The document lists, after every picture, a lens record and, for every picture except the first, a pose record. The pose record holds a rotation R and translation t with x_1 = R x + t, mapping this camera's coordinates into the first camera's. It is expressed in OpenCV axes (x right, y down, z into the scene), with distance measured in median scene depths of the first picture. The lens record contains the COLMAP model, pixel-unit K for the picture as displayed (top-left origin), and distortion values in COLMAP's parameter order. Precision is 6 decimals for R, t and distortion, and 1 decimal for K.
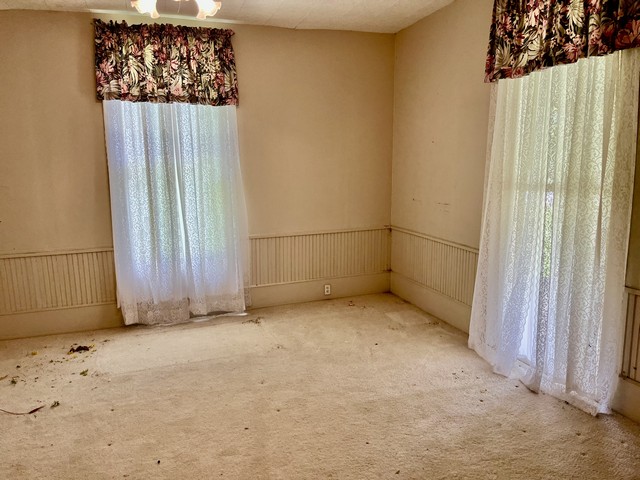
lens RADIAL K [[483.2, 0, 317.5], [0, 483.2, 240.2], [0, 0, 1]] dist [0.053323, -0.085431]
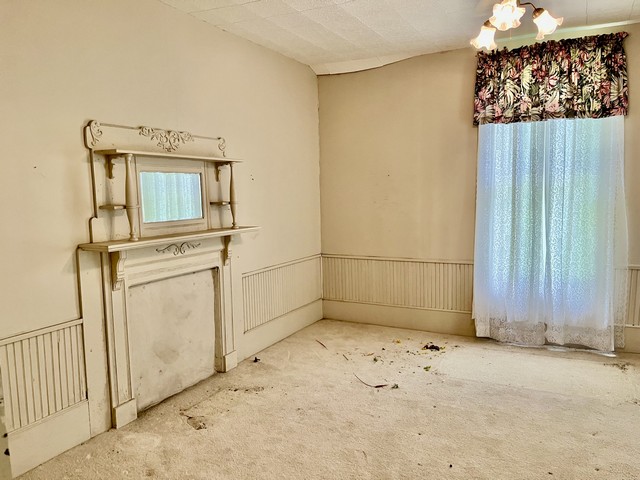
lens RADIAL K [[483.2, 0, 318.9], [0, 483.2, 239.4], [0, 0, 1]] dist [0.053323, -0.085431]
pose [[0.681873, 0.075425, -0.727571, 0.119438], [-0.100057, 0.994938, 0.009370, -0.008940], [0.724595, 0.066409, 0.685968, 0.018334]]
